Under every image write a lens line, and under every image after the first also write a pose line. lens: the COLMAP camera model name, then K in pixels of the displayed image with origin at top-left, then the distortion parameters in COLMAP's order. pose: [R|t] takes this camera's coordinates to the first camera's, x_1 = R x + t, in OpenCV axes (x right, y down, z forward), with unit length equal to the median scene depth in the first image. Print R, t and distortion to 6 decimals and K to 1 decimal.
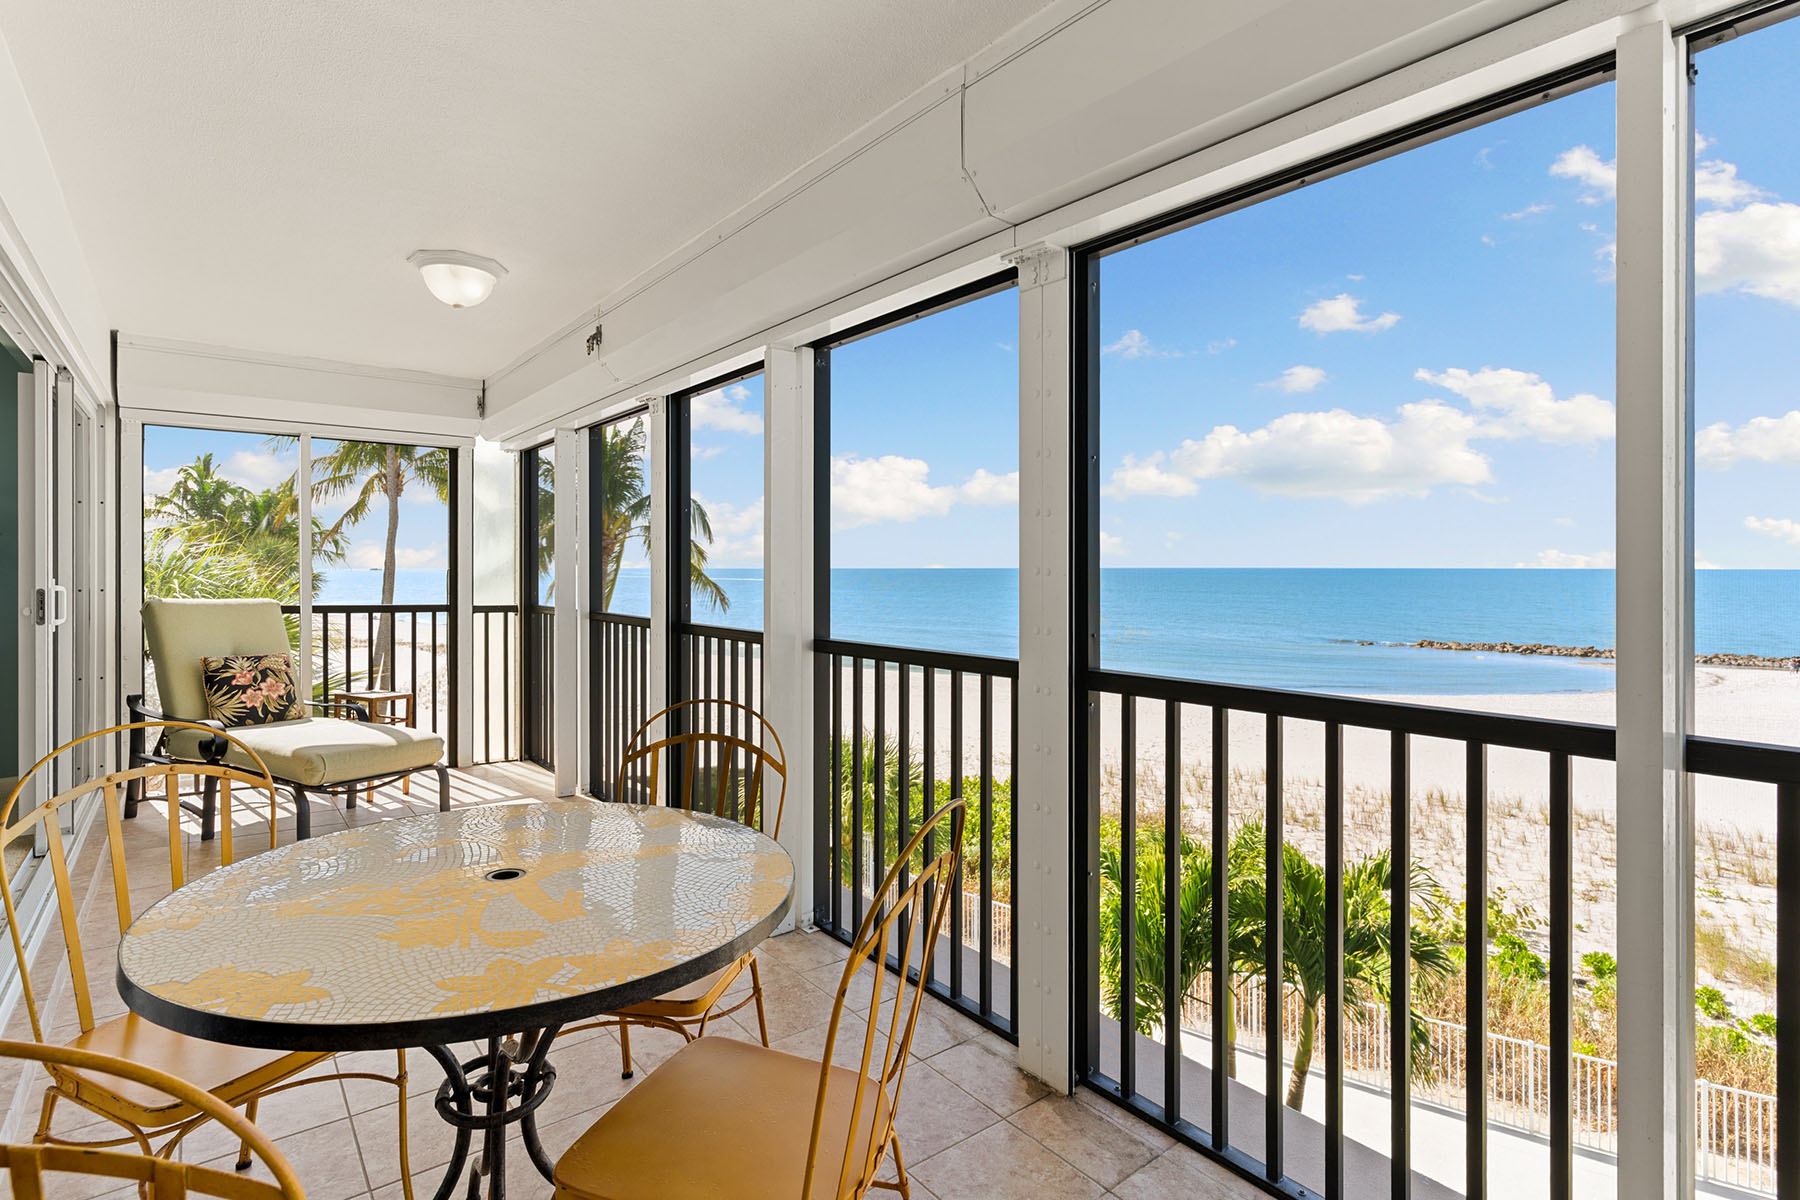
lens RADIAL K [[870.2, 0, 905.5], [0, 870.2, 586.3], [0, 0, 1]] dist [0.001991, 0.000156]
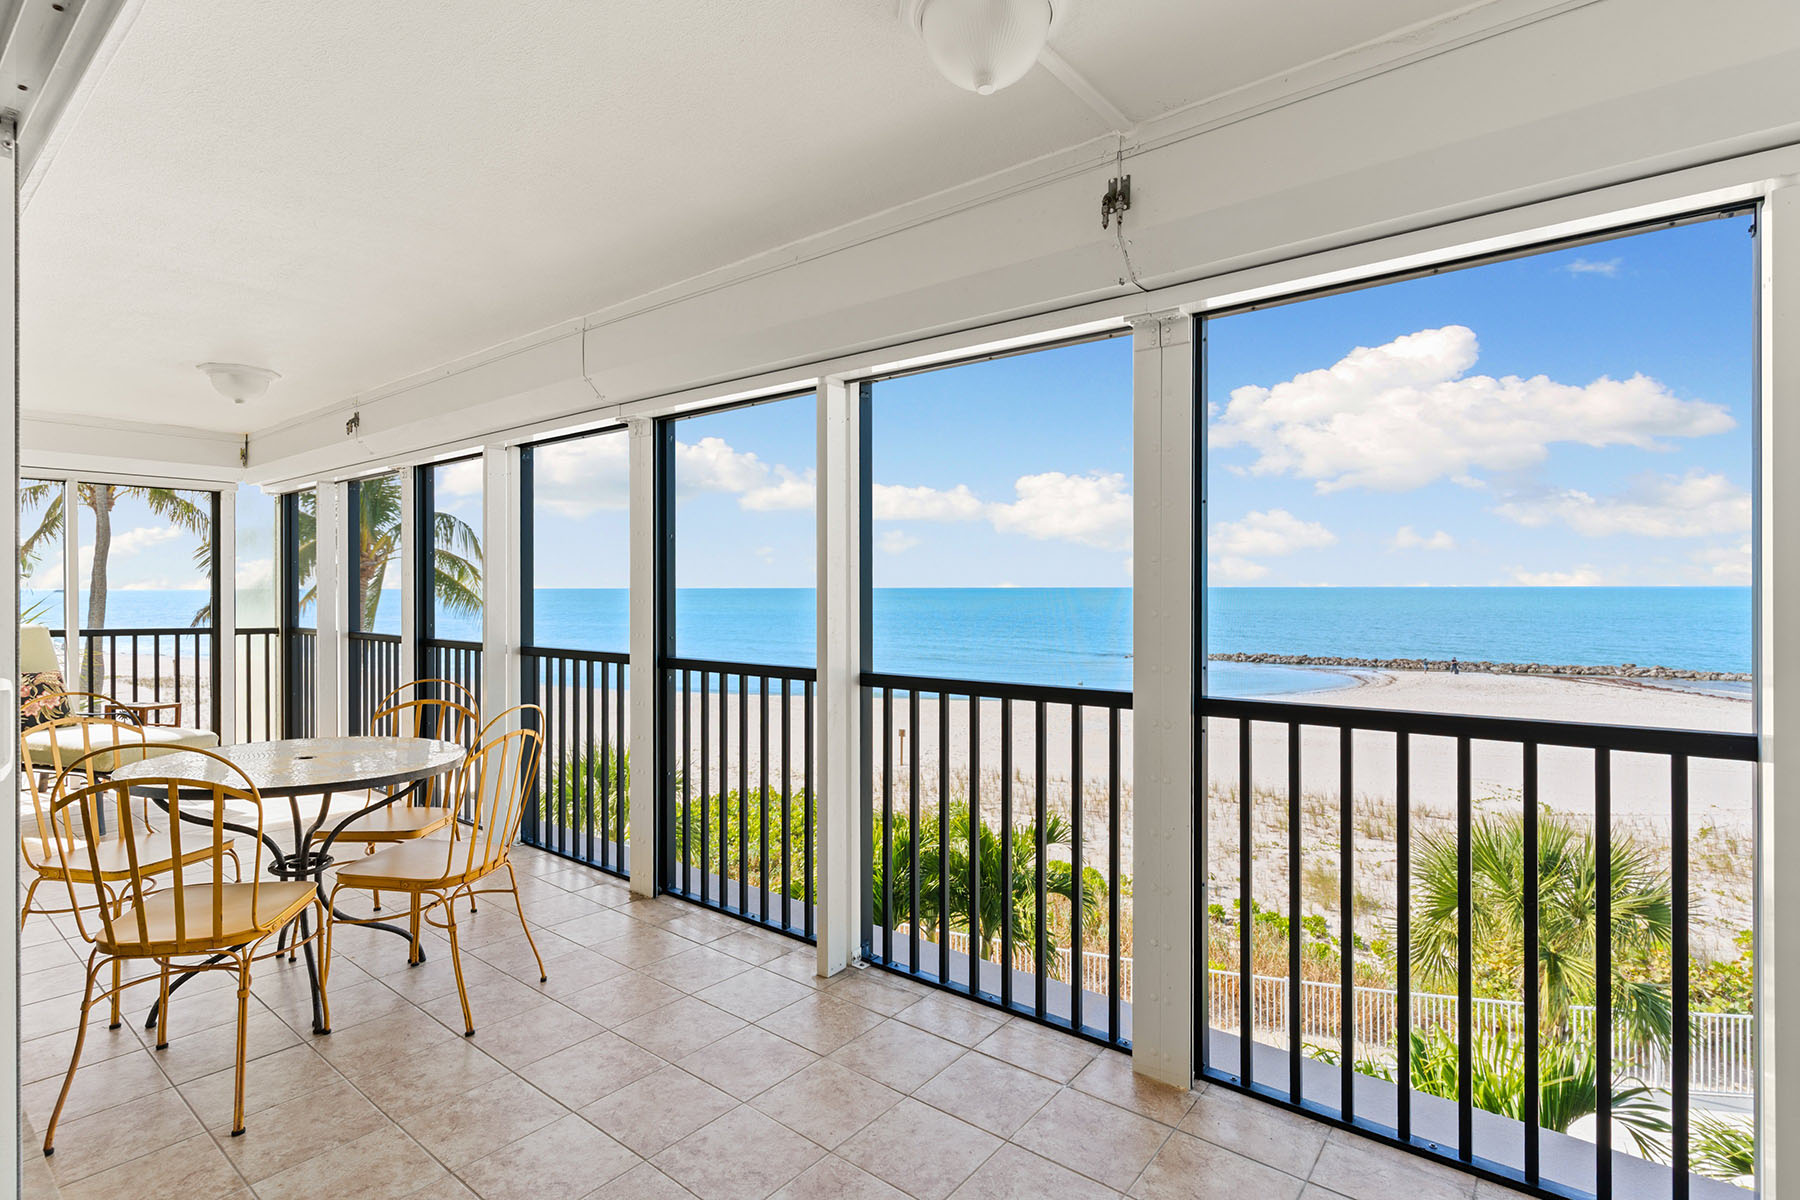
lens RADIAL K [[870.2, 0, 901.4], [0, 870.2, 600.8], [0, 0, 1]] dist [0.001991, 0.000156]
pose [[0.976180, -0.005068, 0.216905, 0.118936], [0.006552, 0.999960, -0.006127, -0.001634], [-0.216865, 0.007402, 0.976174, -0.333775]]
